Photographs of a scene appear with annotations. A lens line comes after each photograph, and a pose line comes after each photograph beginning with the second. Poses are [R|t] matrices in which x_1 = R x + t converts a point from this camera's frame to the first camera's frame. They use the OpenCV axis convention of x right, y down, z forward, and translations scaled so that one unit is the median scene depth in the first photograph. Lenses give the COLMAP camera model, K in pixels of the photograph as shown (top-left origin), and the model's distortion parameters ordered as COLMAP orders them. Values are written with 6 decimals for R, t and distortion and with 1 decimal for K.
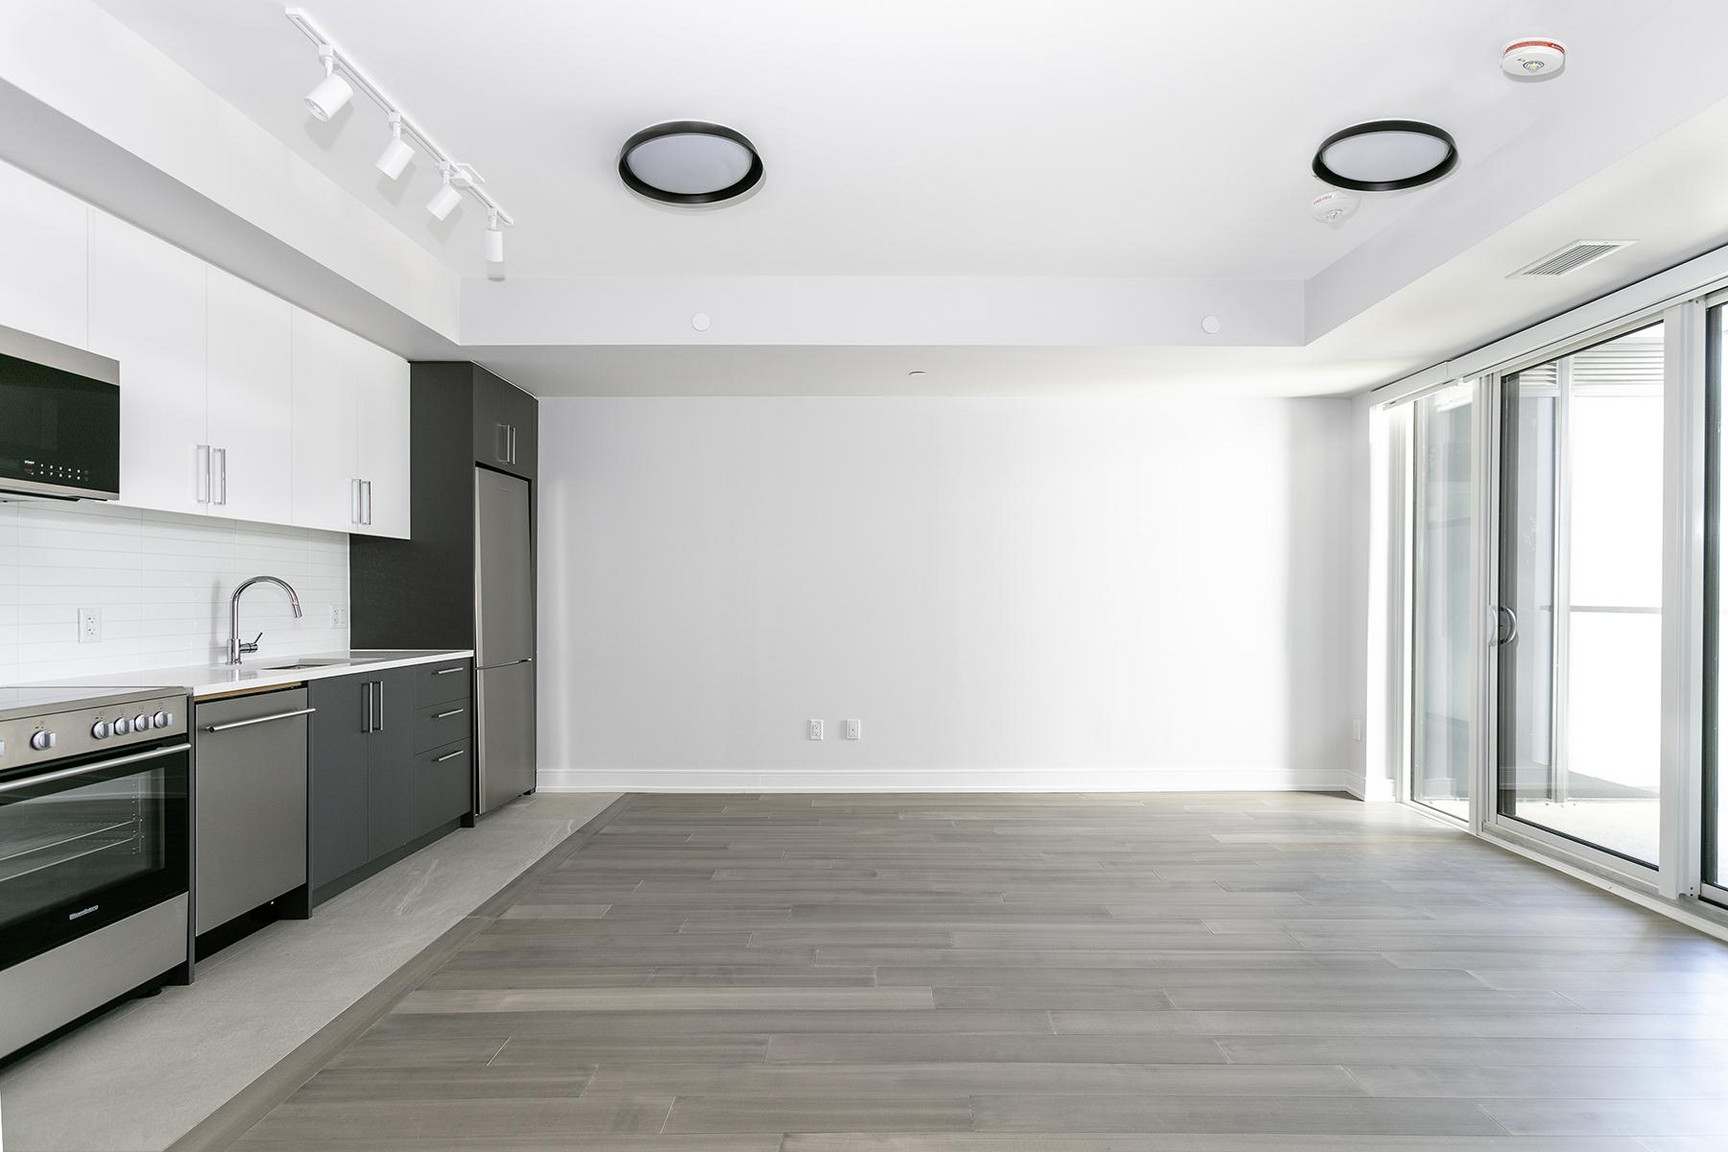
lens RADIAL K [[771.0, 0, 896.9], [0, 771.0, 600.9], [0, 0, 1]] dist [-0.001625, 0.000112]
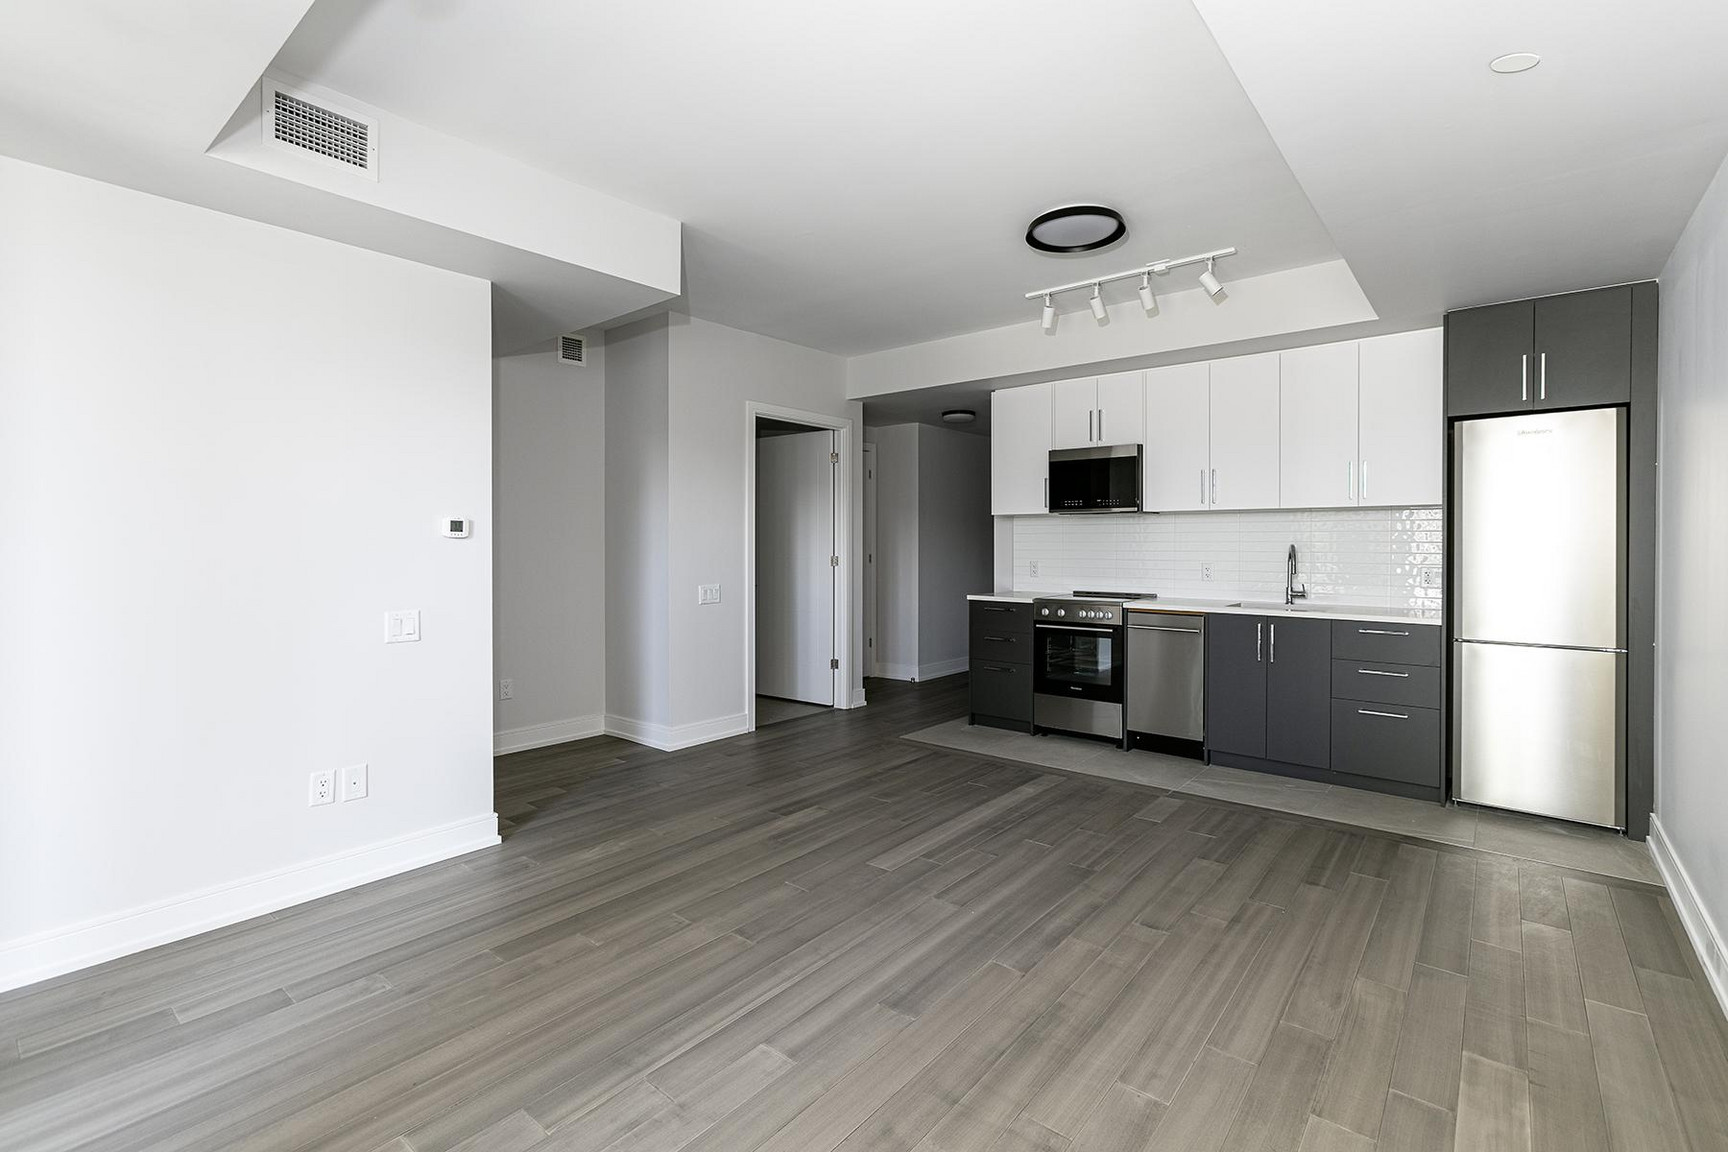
lens RADIAL K [[764.3, 0, 858.2], [0, 764.3, 544.1], [0, 0, 1]] dist [-0.035494, 0.019529]
pose [[-0.652468, -0.002523, -0.757812, 0.785185], [-0.007890, 0.999963, 0.003464, -0.032487], [0.757776, 0.008239, -0.652463, 1.347912]]
